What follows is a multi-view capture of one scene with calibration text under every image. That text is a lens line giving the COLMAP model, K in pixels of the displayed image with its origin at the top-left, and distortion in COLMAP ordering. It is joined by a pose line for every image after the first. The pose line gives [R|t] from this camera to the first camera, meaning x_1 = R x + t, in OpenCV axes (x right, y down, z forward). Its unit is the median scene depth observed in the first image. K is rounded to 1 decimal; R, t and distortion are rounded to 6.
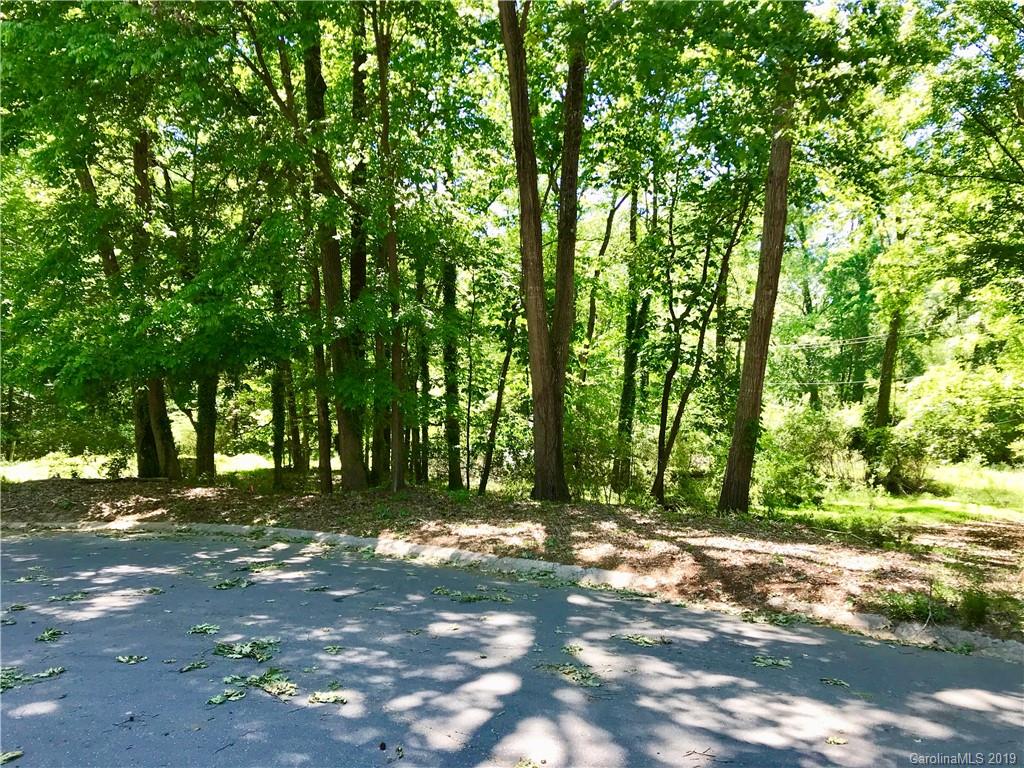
lens RADIAL K [[828.6, 0, 512.6], [0, 828.6, 385.8], [0, 0, 1]] dist [0.001168, 0.000169]
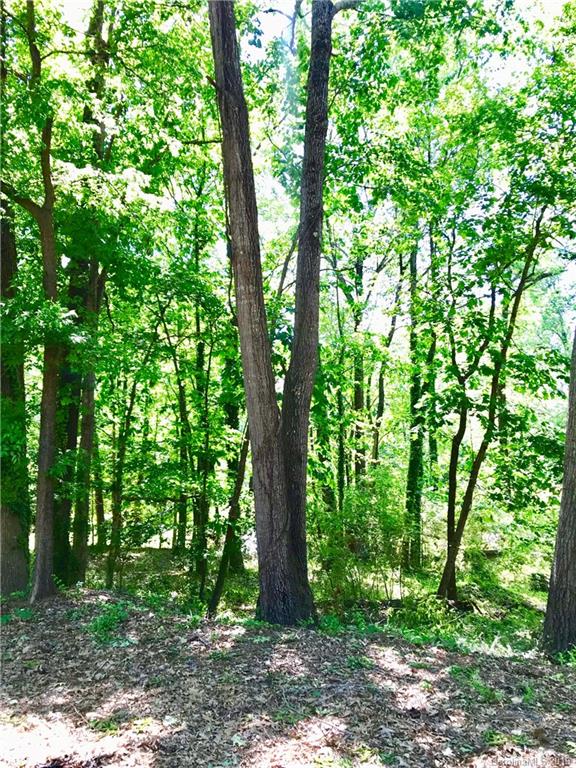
lens RADIAL K [[621.5, 0, 286.3], [0, 621.5, 382.8], [0, 0, 1]] dist [0.001168, 0.000169]
pose [[0.996919, -0.016540, -0.076670, 0.048173], [0.005137, 0.989181, -0.146610, 0.014207], [0.078265, 0.145765, 0.986219, 0.256858]]
